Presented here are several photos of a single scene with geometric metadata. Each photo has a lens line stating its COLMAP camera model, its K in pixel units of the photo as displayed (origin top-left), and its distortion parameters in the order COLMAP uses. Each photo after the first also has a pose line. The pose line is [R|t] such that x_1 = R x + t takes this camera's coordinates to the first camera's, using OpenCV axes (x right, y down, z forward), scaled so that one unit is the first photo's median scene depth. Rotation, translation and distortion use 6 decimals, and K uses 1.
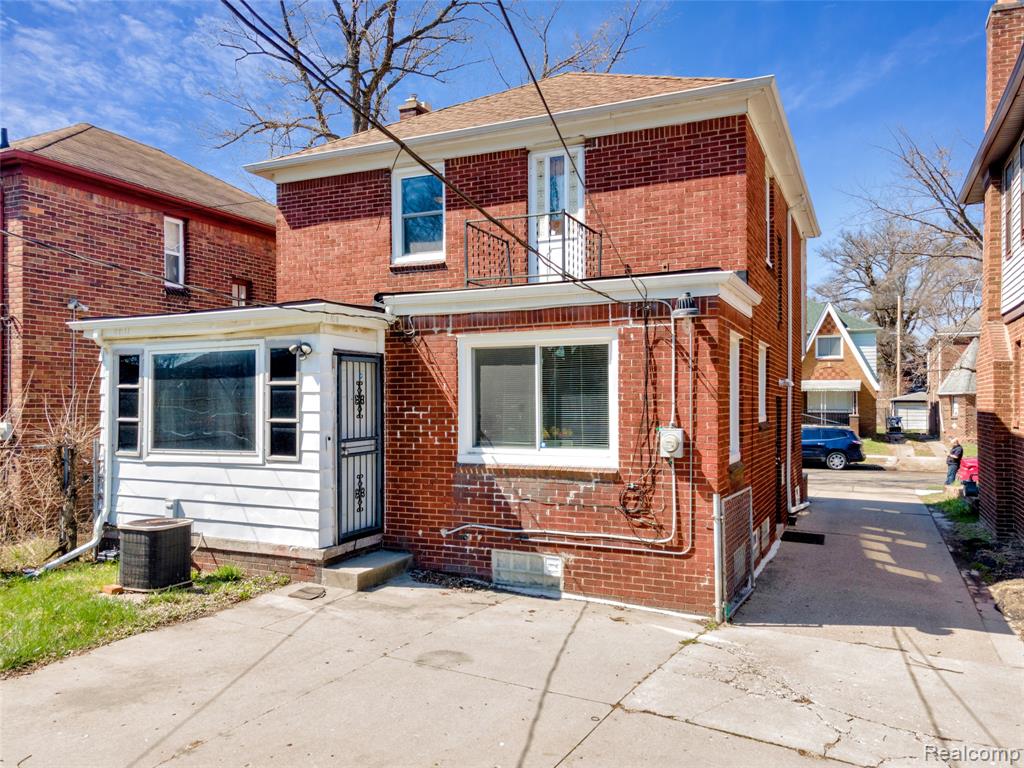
lens RADIAL K [[768.2, 0, 512.8], [0, 768.2, 390.8], [0, 0, 1]] dist [0.039038, -0.004610]
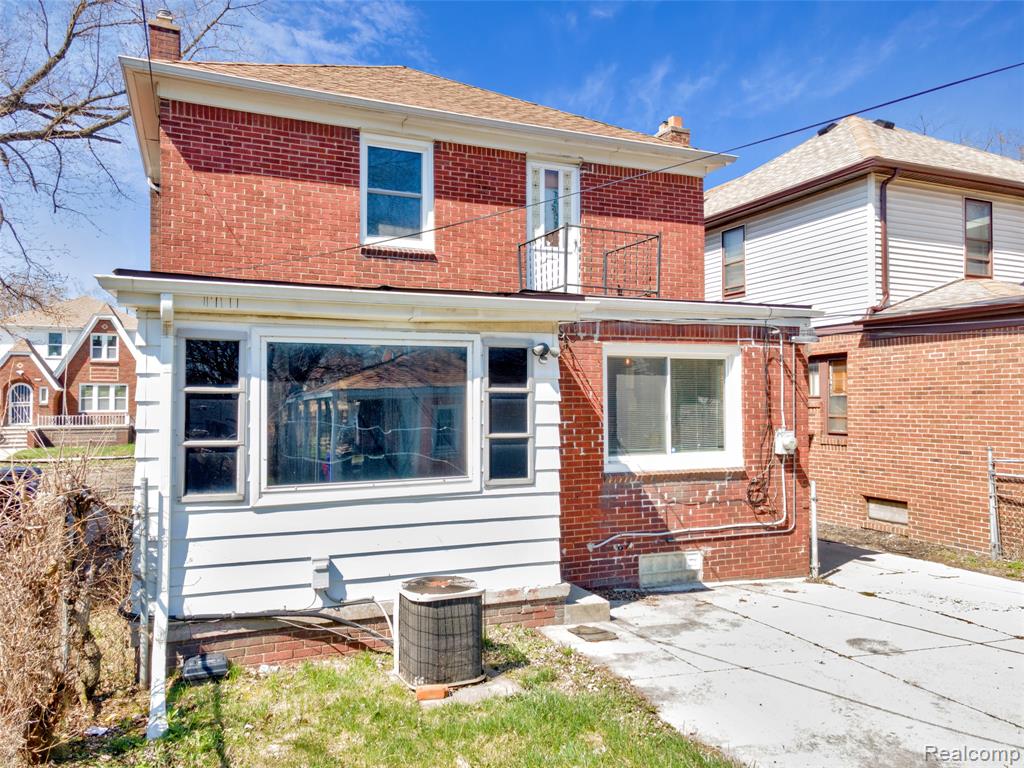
lens RADIAL K [[738.3, 0, 511.3], [0, 738.3, 379.1], [0, 0, 1]] dist [0.029479, 0.005096]
pose [[0.672137, 0.021417, 0.740117, -0.870363], [-0.009909, 0.999752, -0.019931, -0.005880], [-0.740360, 0.006062, 0.672183, 0.465349]]
